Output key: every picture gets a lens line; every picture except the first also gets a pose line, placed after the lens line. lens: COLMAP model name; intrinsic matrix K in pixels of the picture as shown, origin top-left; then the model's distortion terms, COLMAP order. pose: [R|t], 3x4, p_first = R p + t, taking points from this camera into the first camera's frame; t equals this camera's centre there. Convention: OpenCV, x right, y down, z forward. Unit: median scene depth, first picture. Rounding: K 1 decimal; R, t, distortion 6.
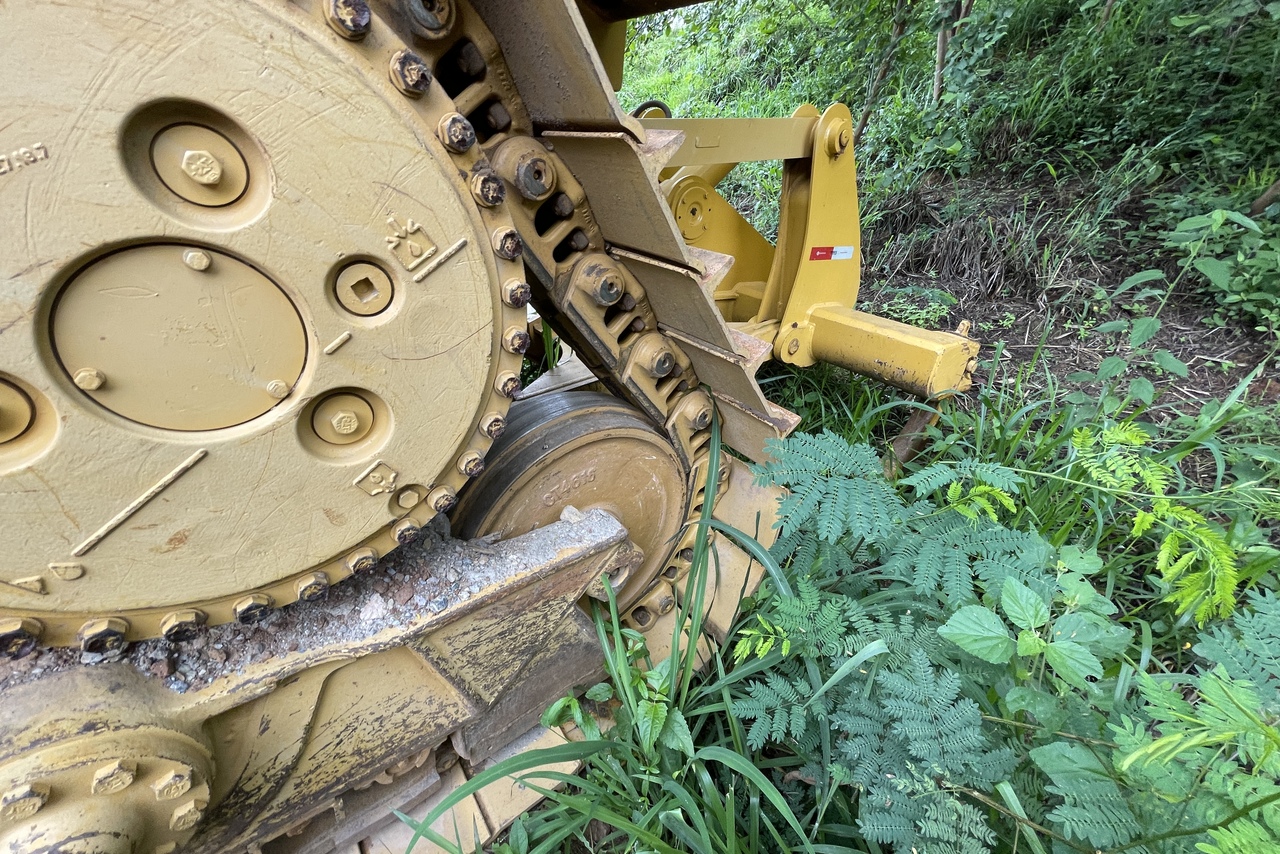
lens RADIAL K [[509.6, 0, 639.1], [0, 509.6, 424.8], [0, 0, 1]] dist [-0.000558, -0.000306]
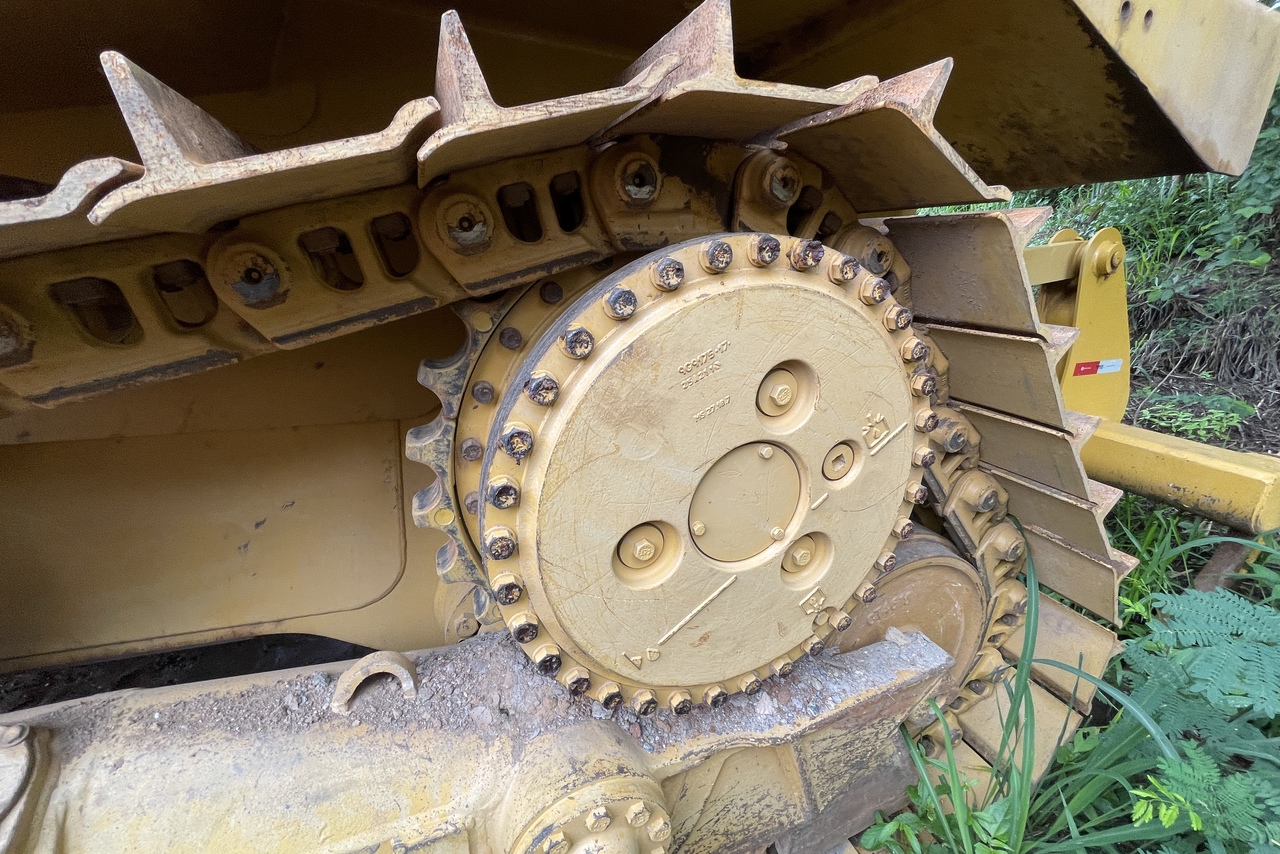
lens RADIAL K [[509.6, 0, 640.6], [0, 509.6, 427.7], [0, 0, 1]] dist [-0.000558, -0.000306]
pose [[0.959944, 0.019254, -0.279529, -0.404580], [-0.063053, 0.986892, -0.148553, -0.073416], [0.273005, 0.160227, 0.948575, -0.272050]]
